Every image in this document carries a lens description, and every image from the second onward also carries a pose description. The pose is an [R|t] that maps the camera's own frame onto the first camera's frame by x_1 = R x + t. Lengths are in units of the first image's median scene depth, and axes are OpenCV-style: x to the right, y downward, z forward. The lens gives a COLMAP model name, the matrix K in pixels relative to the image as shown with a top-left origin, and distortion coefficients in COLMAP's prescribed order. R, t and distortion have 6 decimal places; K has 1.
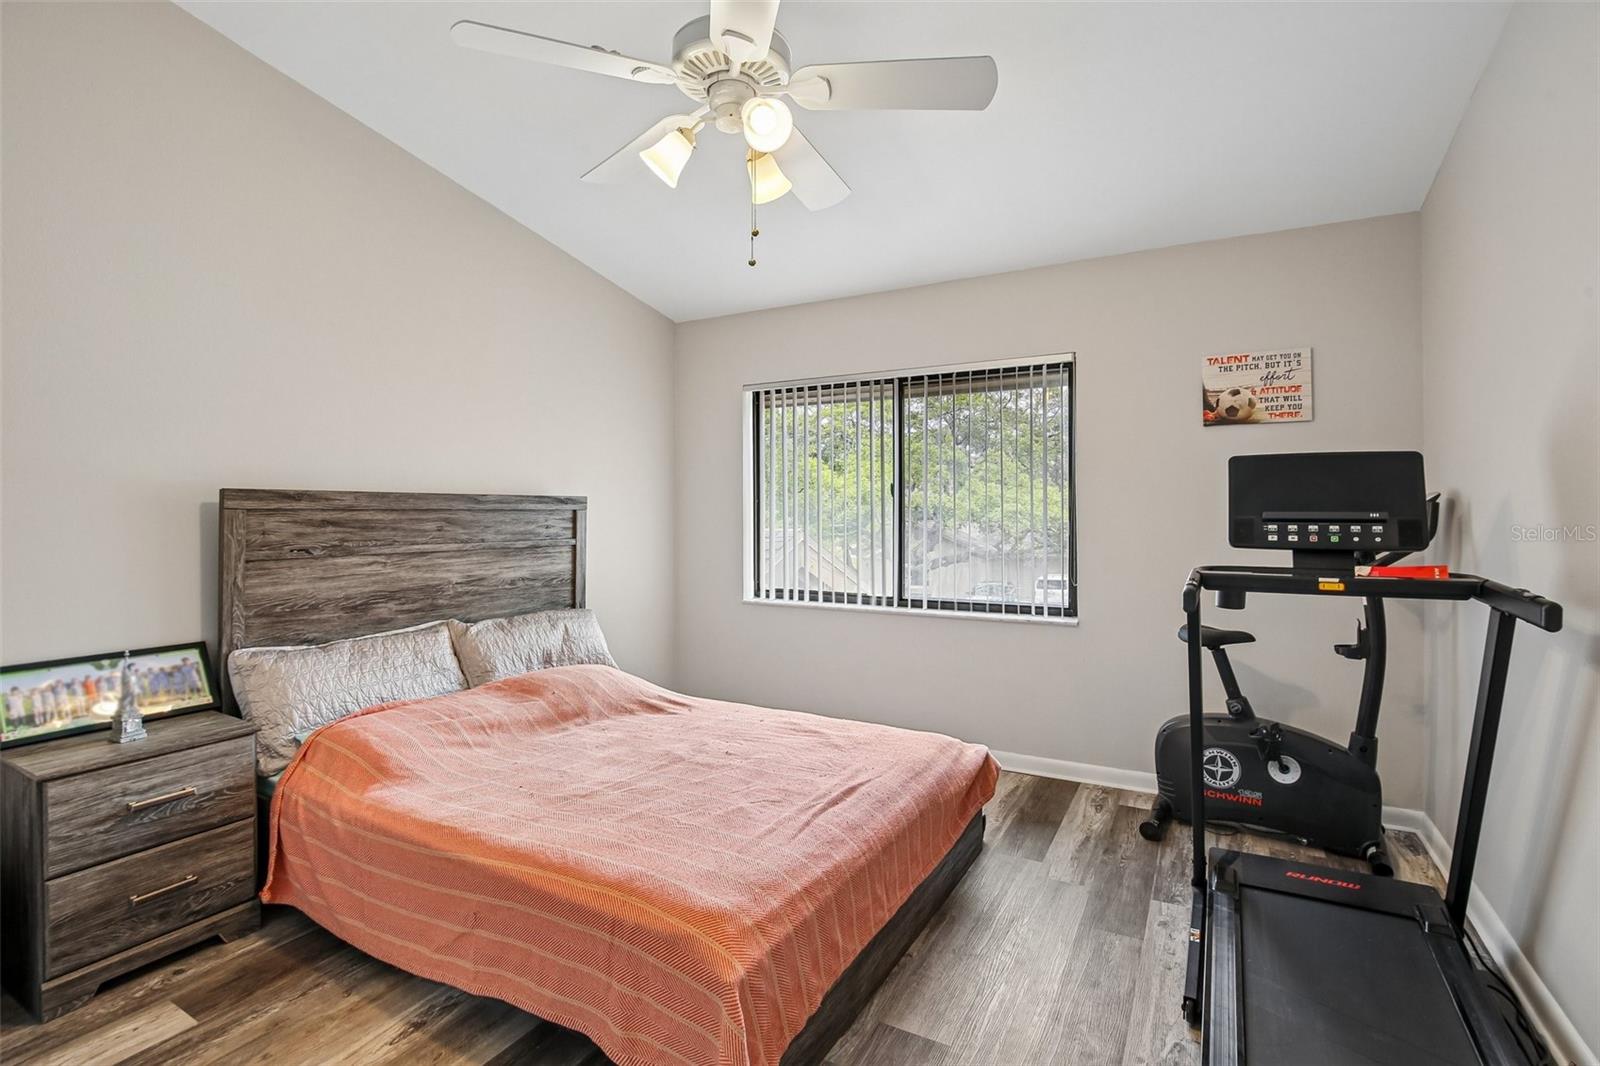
lens RADIAL K [[759.6, 0, 792.6], [0, 759.6, 523.5], [0, 0, 1]] dist [-0.028056, -0.000323]
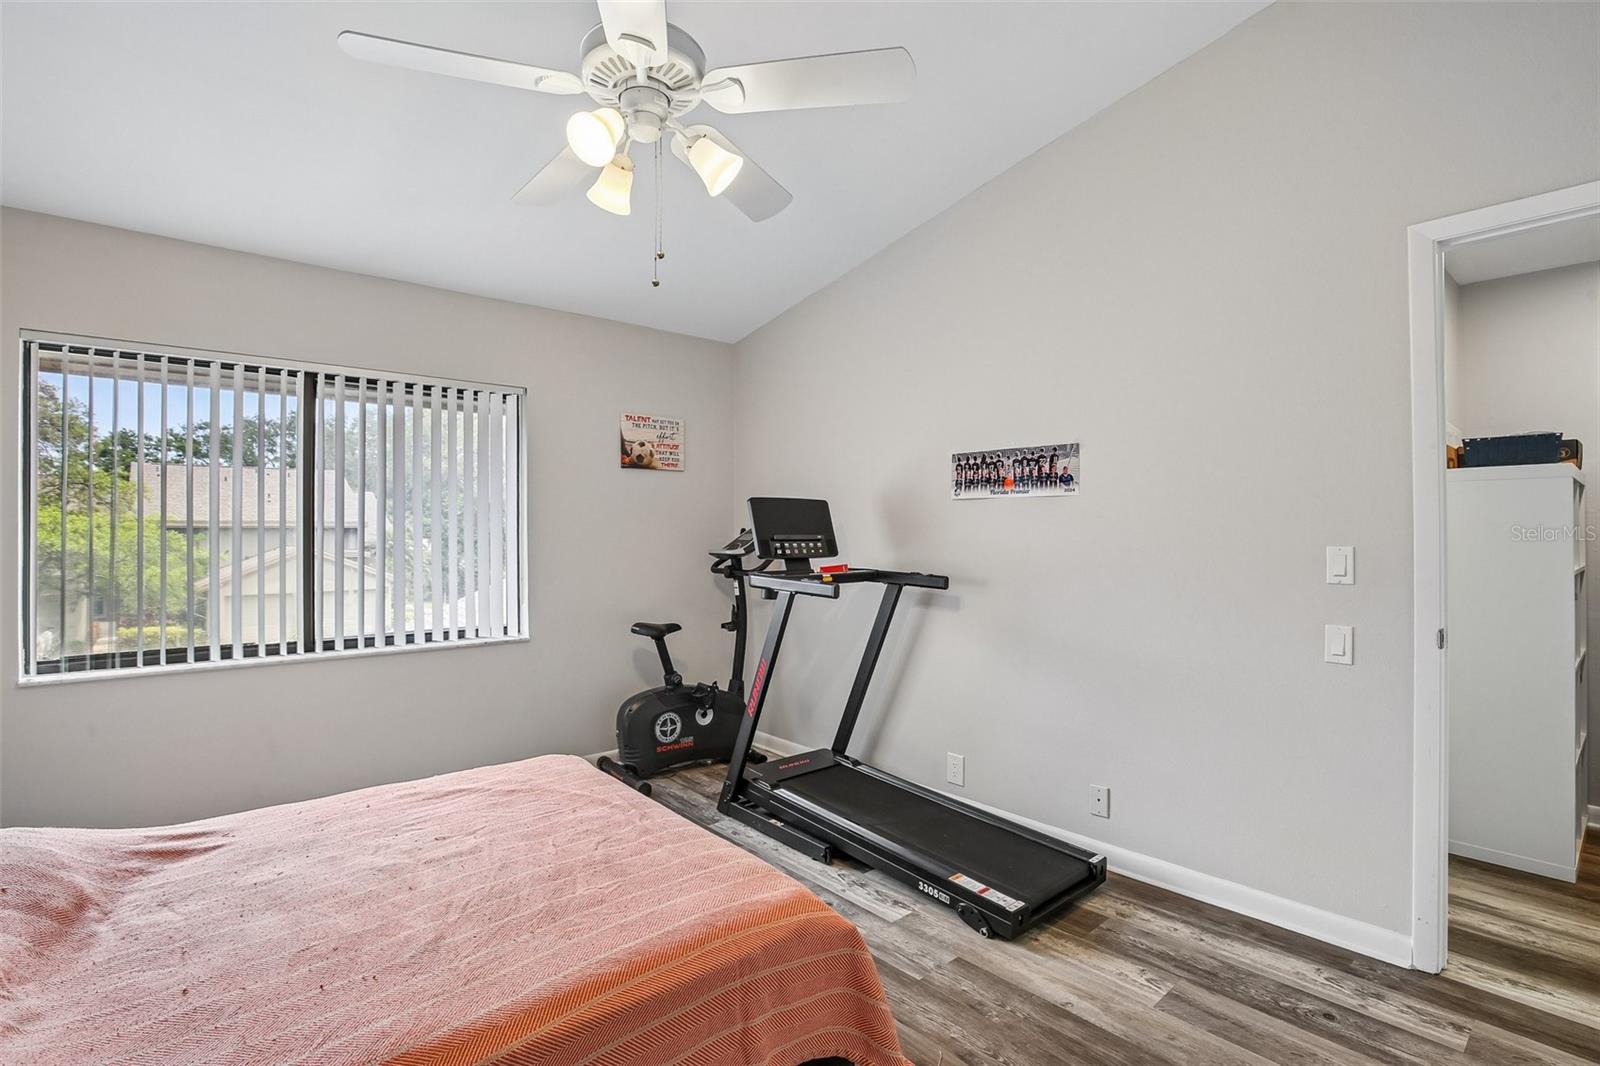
lens RADIAL K [[759.6, 0, 792.6], [0, 759.6, 523.5], [0, 0, 1]] dist [-0.028056, -0.000323]
pose [[0.335222, 0.011634, 0.942067, -0.595519], [0.015762, 0.999715, -0.017954, -0.007450], [-0.942007, 0.020868, 0.334943, 0.318254]]
